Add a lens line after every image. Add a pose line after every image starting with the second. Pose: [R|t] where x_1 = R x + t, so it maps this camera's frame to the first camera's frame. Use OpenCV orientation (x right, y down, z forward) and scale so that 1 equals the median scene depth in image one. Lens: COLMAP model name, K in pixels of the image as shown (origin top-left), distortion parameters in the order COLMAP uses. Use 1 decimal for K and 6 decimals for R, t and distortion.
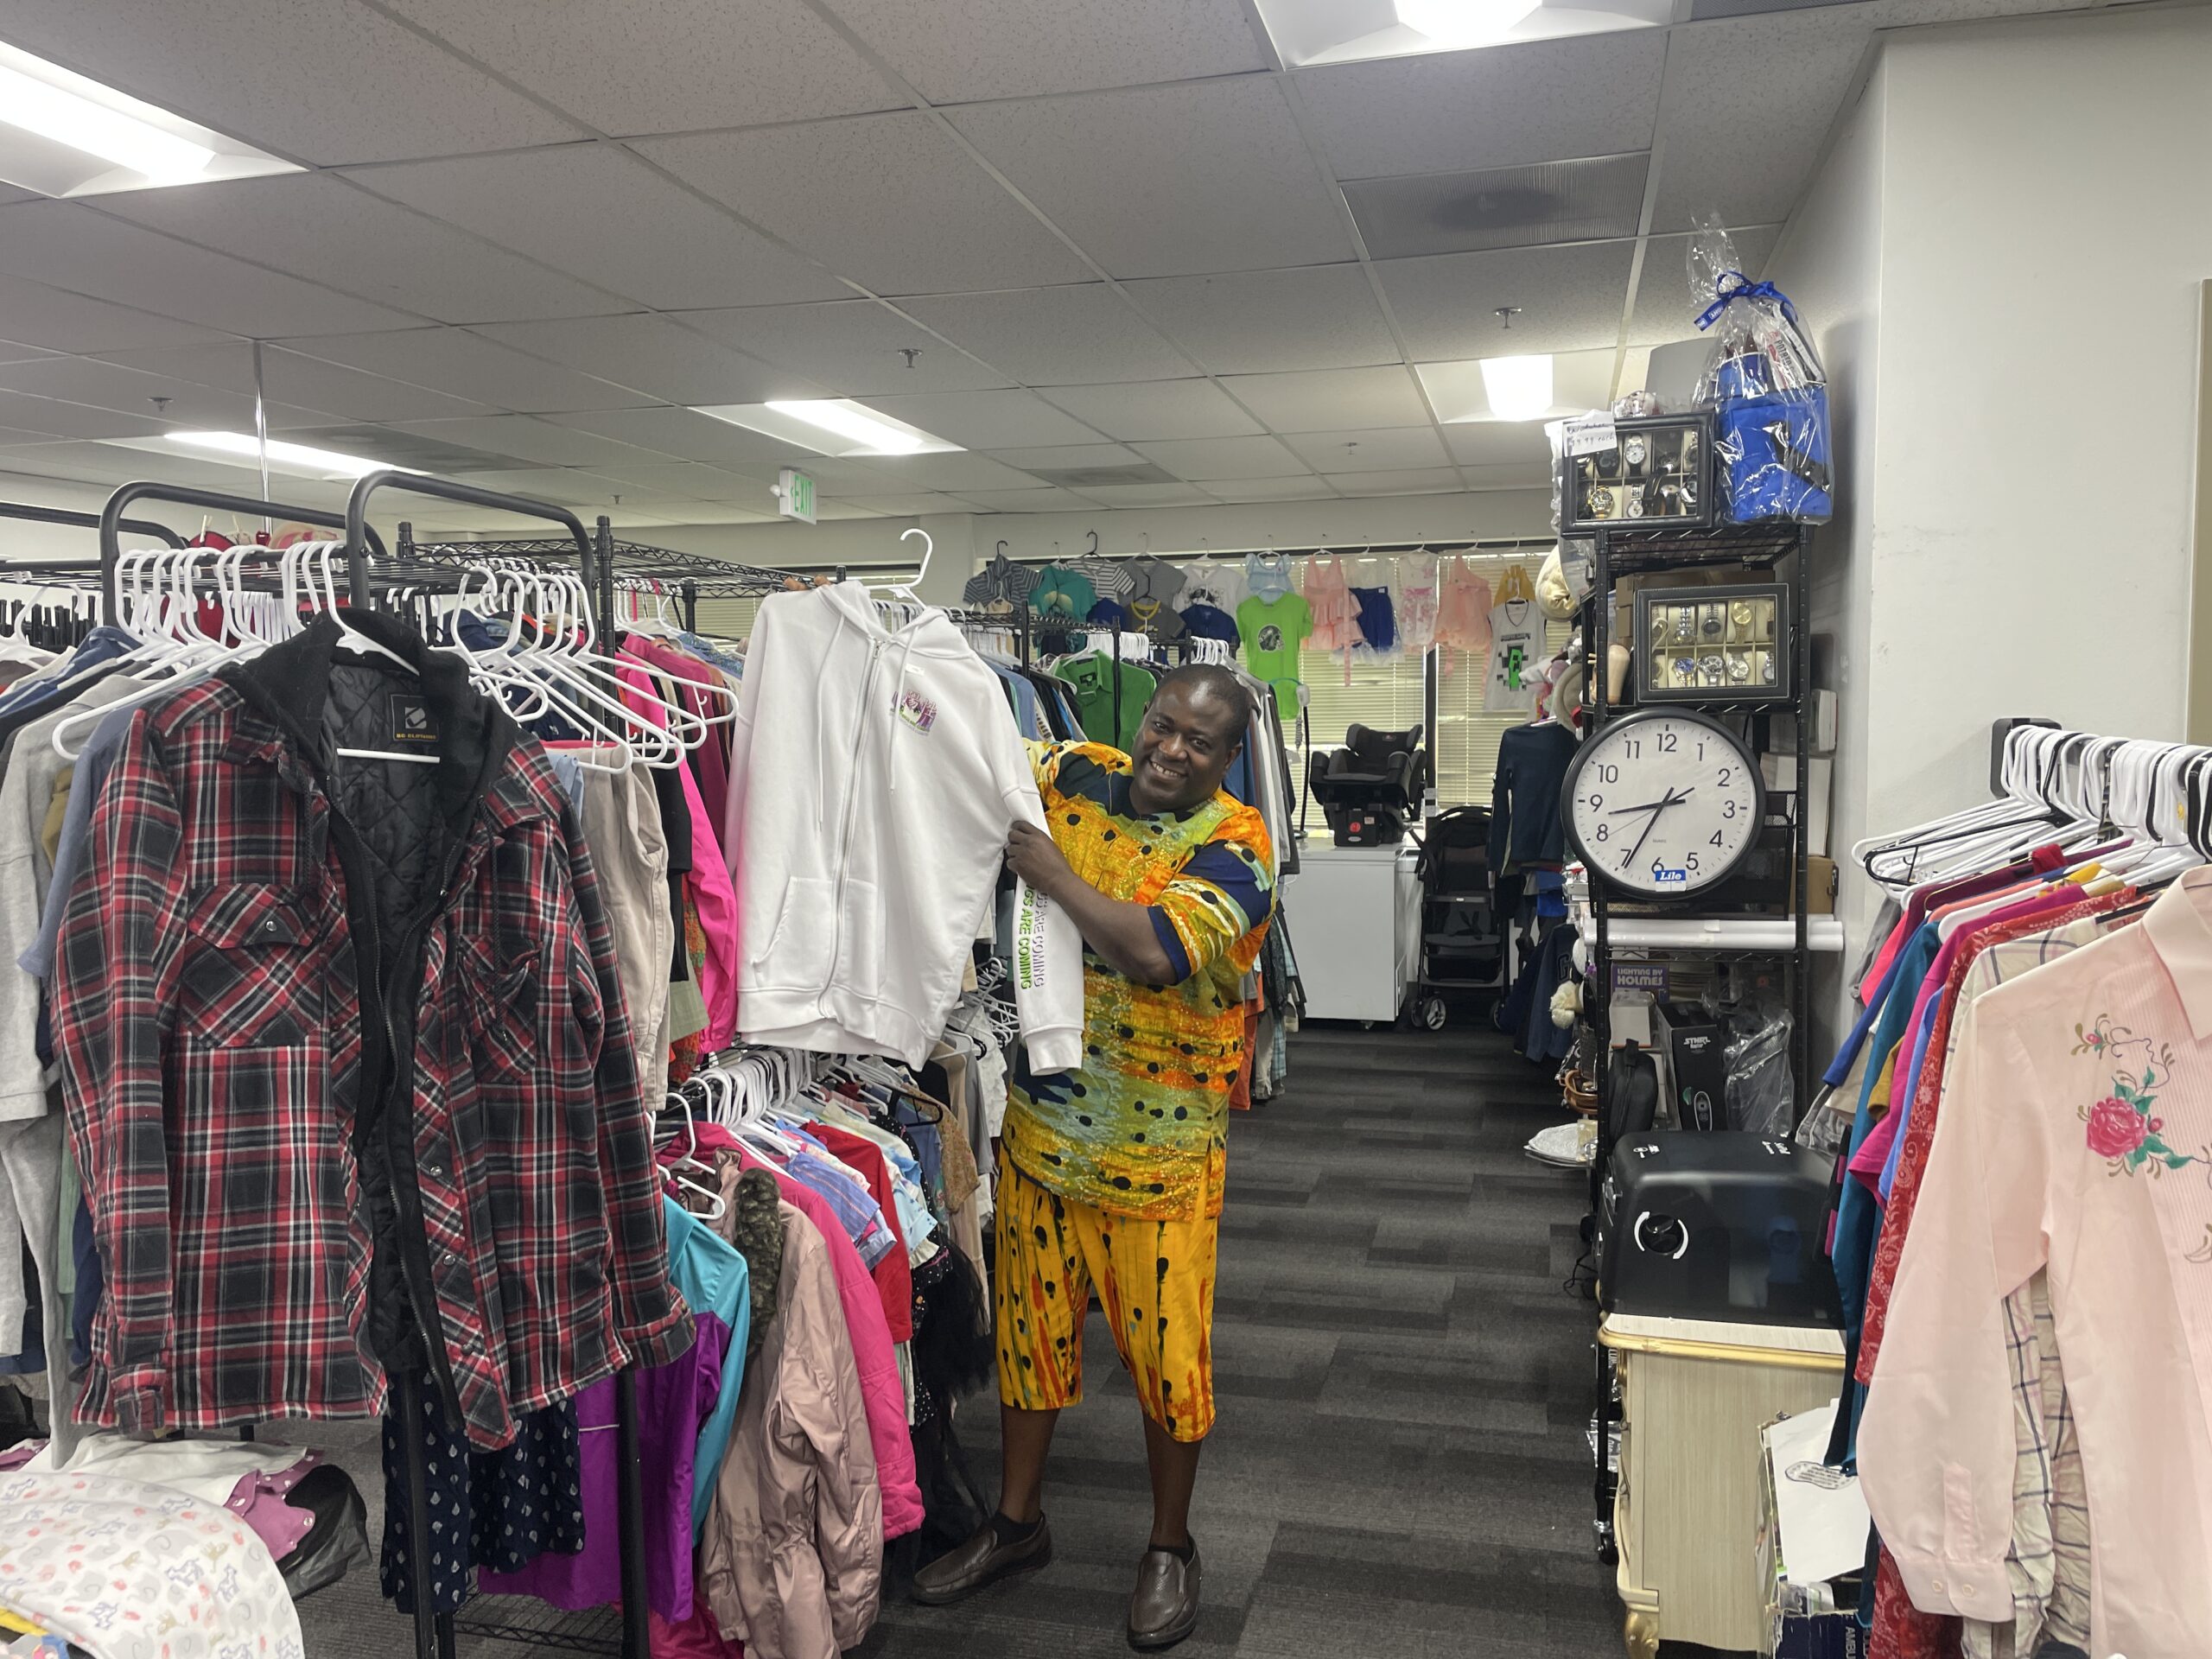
lens RADIAL K [[1664.9, 0, 1164.0], [0, 1664.9, 823.1], [0, 0, 1]] dist [-0.006962, -0.007421]
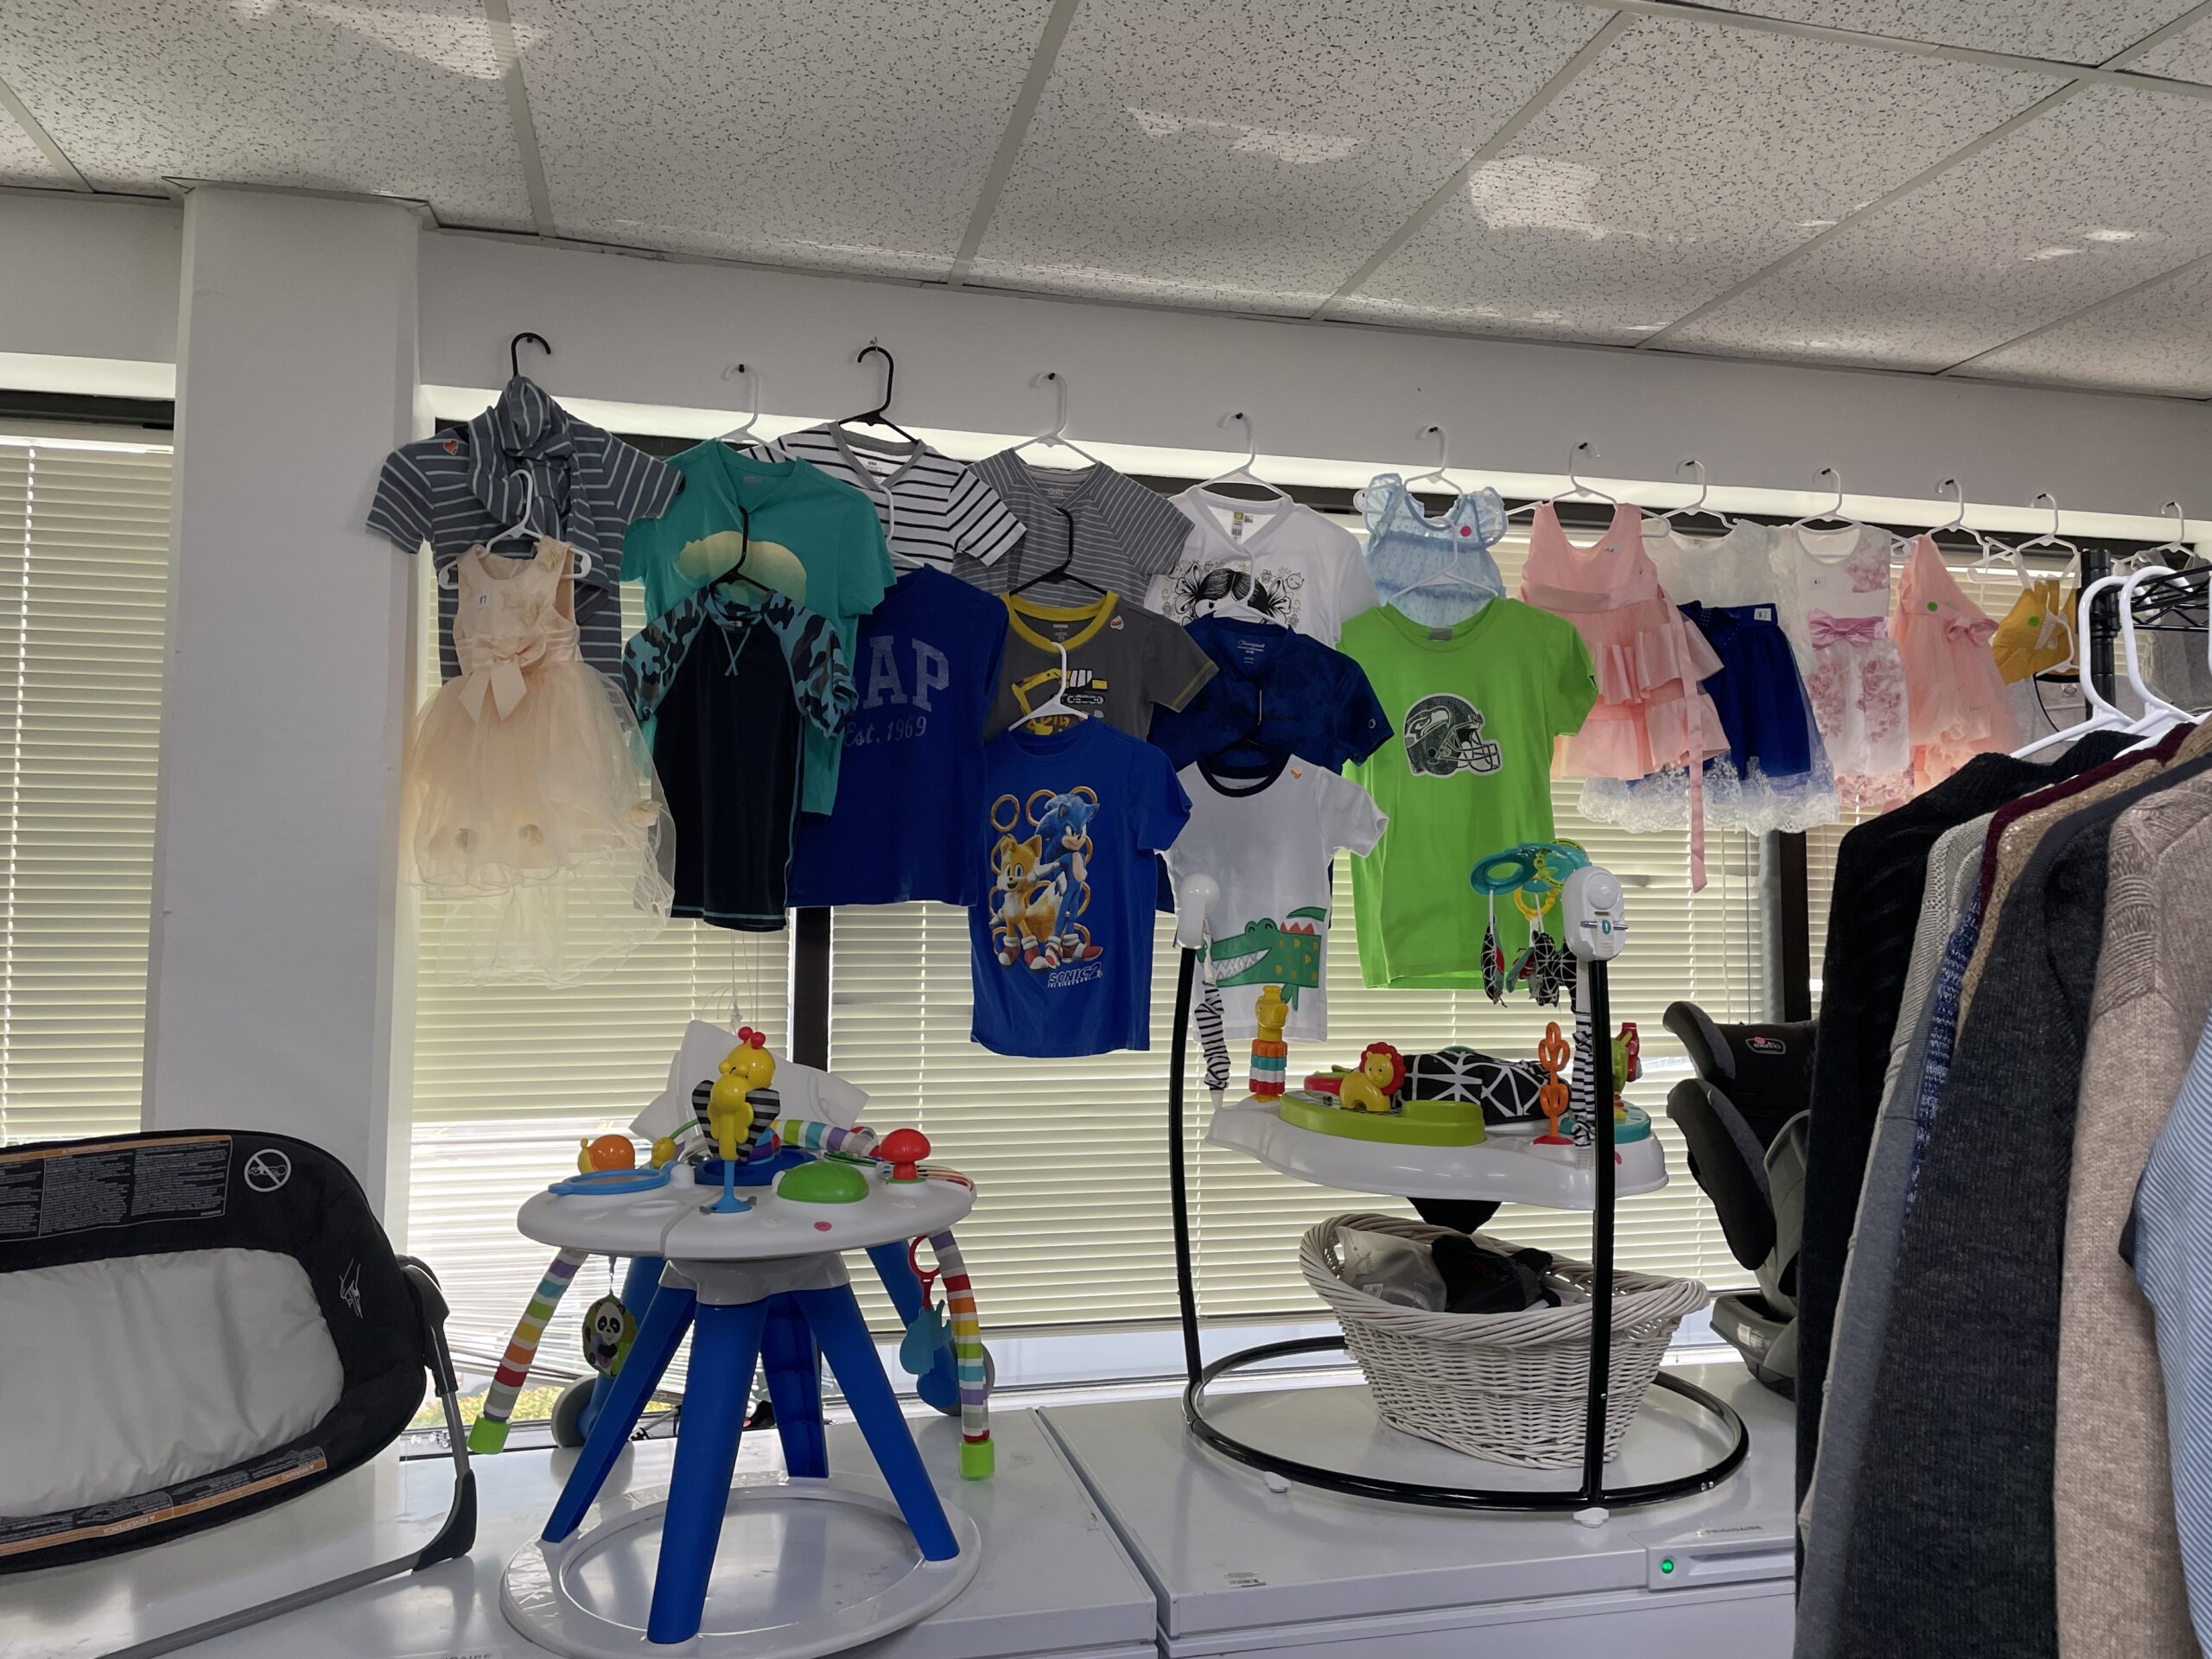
lens RADIAL K [[1664.9, 0, 1164.0], [0, 1664.9, 823.1], [0, 0, 1]] dist [-0.006962, -0.007421]
pose [[0.886923, 0.043016, 0.459910, -0.134475], [0.015173, 0.992404, -0.122082, -0.056938], [-0.461668, 0.115256, 0.879533, 0.757929]]
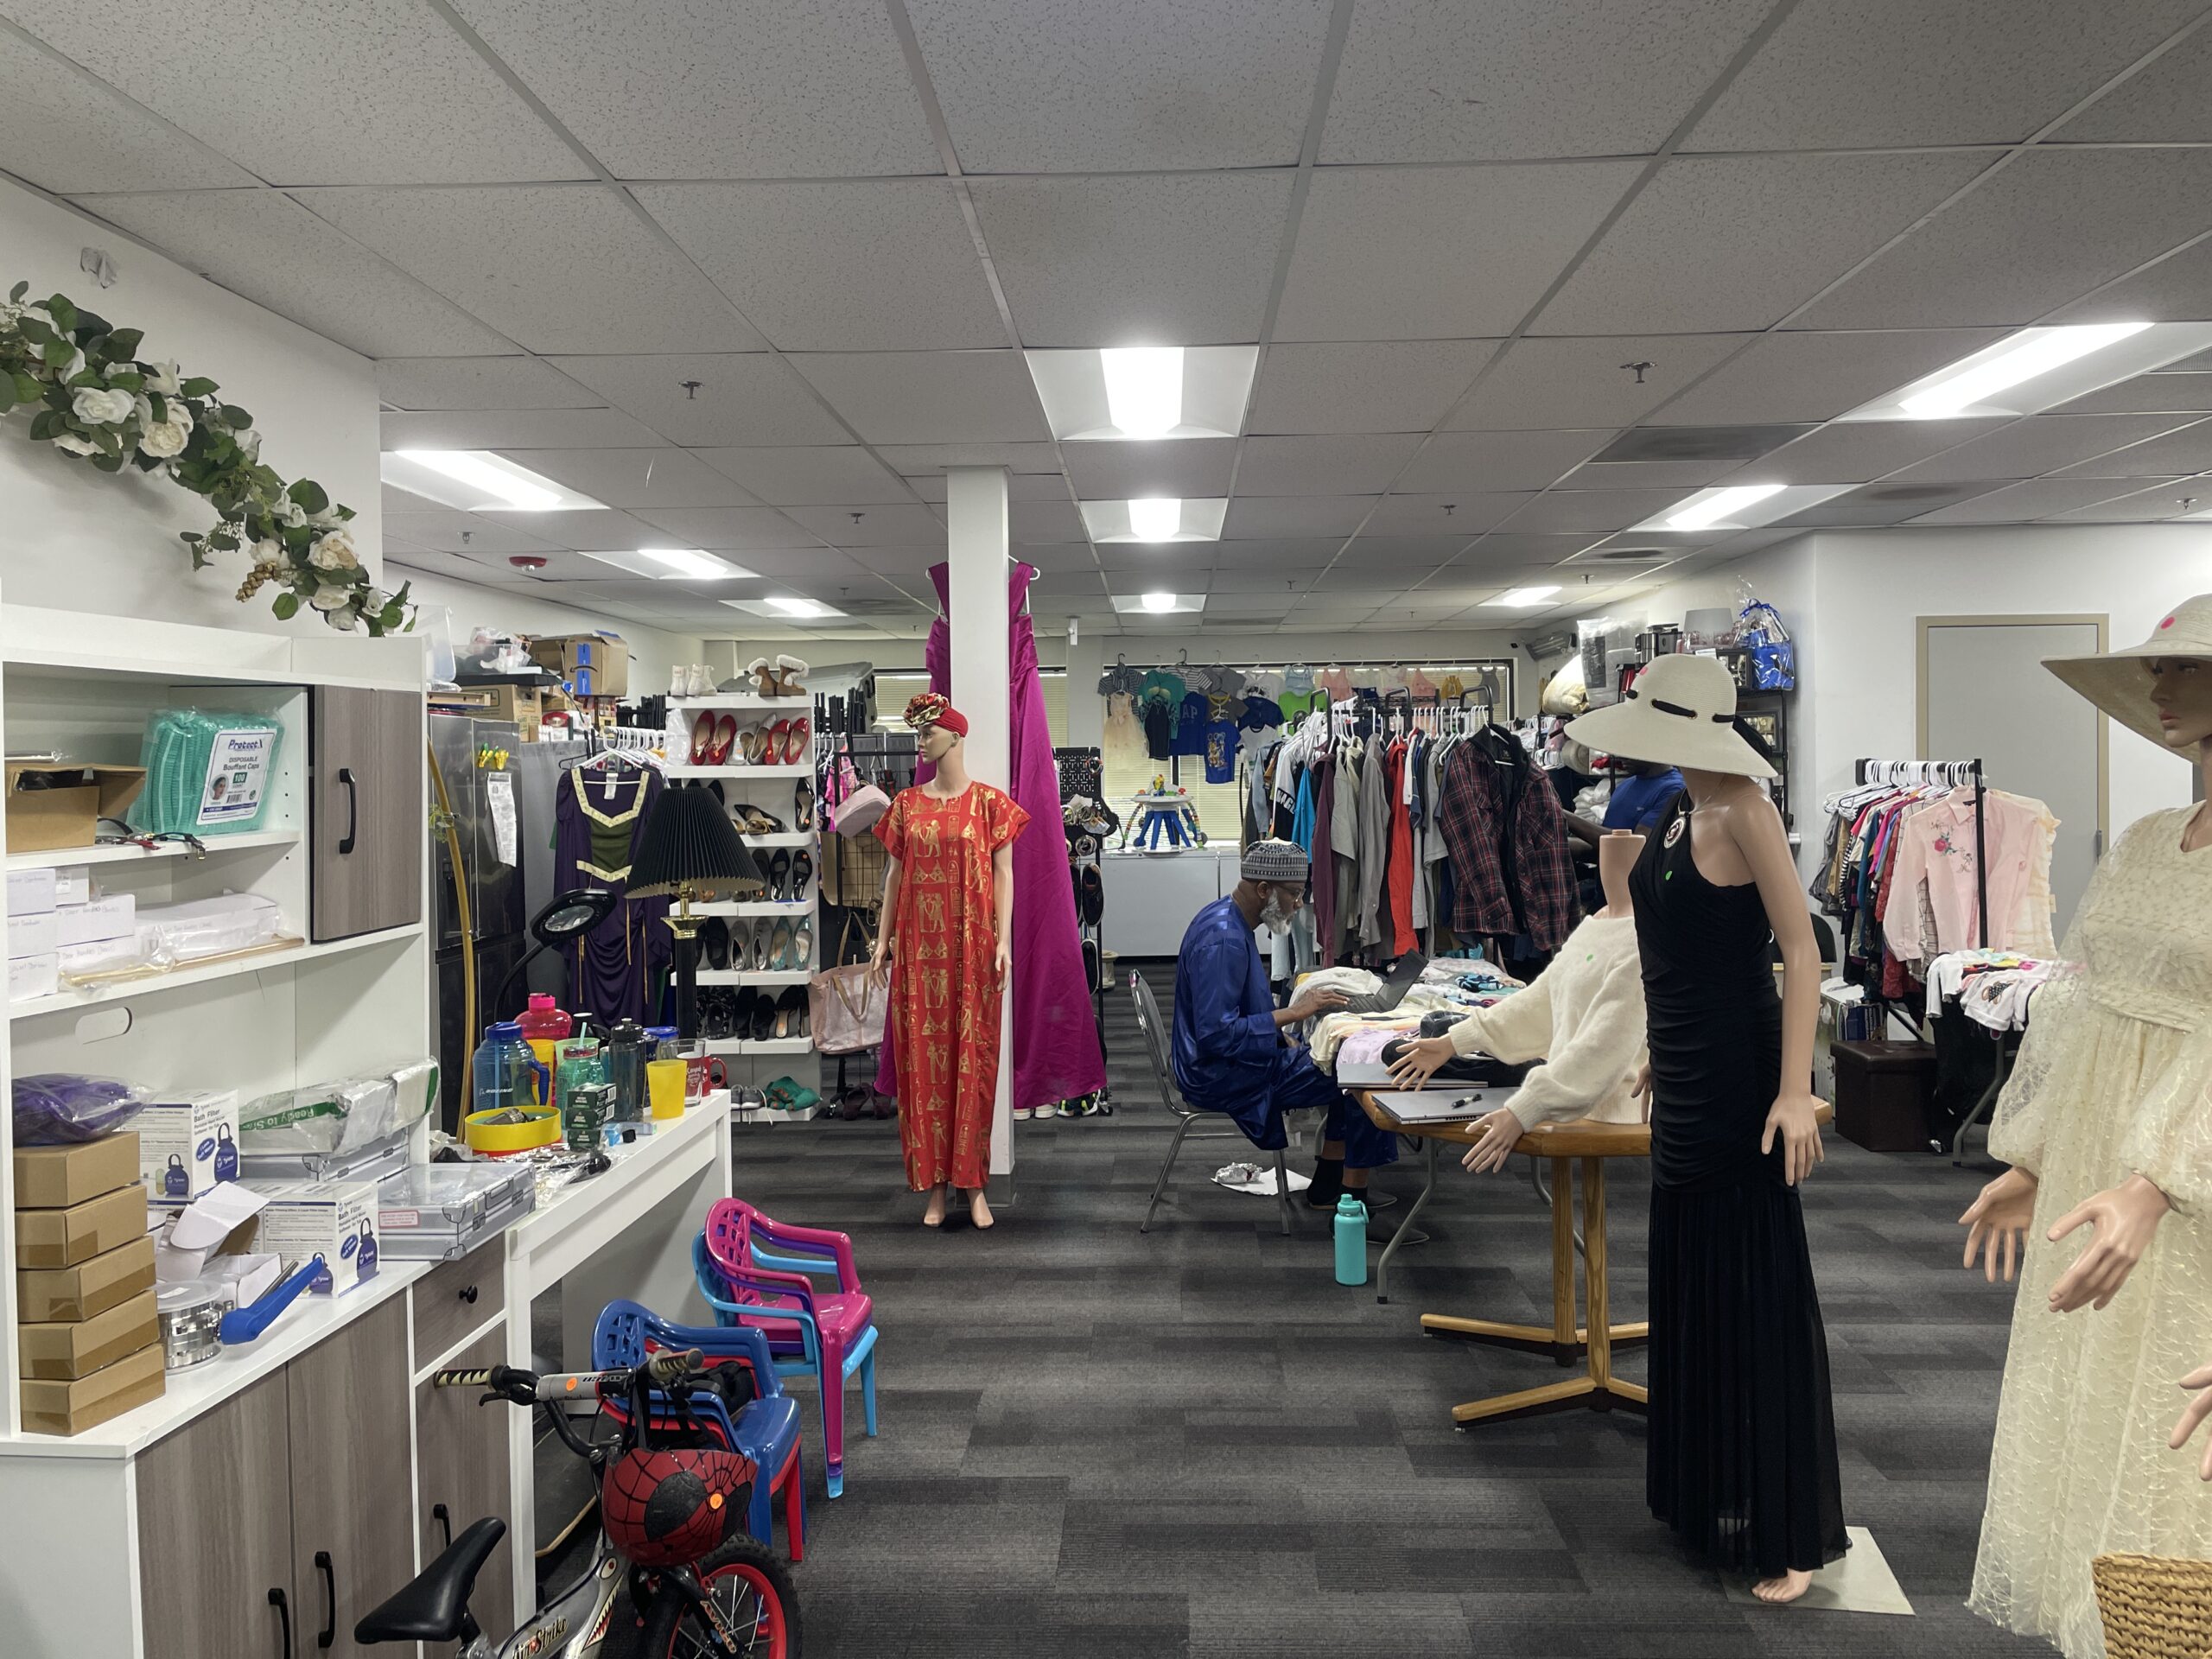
lens RADIAL K [[1657.9, 0, 1106.0], [0, 1657.9, 829.5], [0, 0, 1]] dist [0.003953, -0.000585]
pose [[0.981288, -0.004224, 0.192500, -0.426123], [0.010975, 0.999361, -0.034016, 0.045733], [-0.192234, 0.035492, 0.980707, -0.507102]]
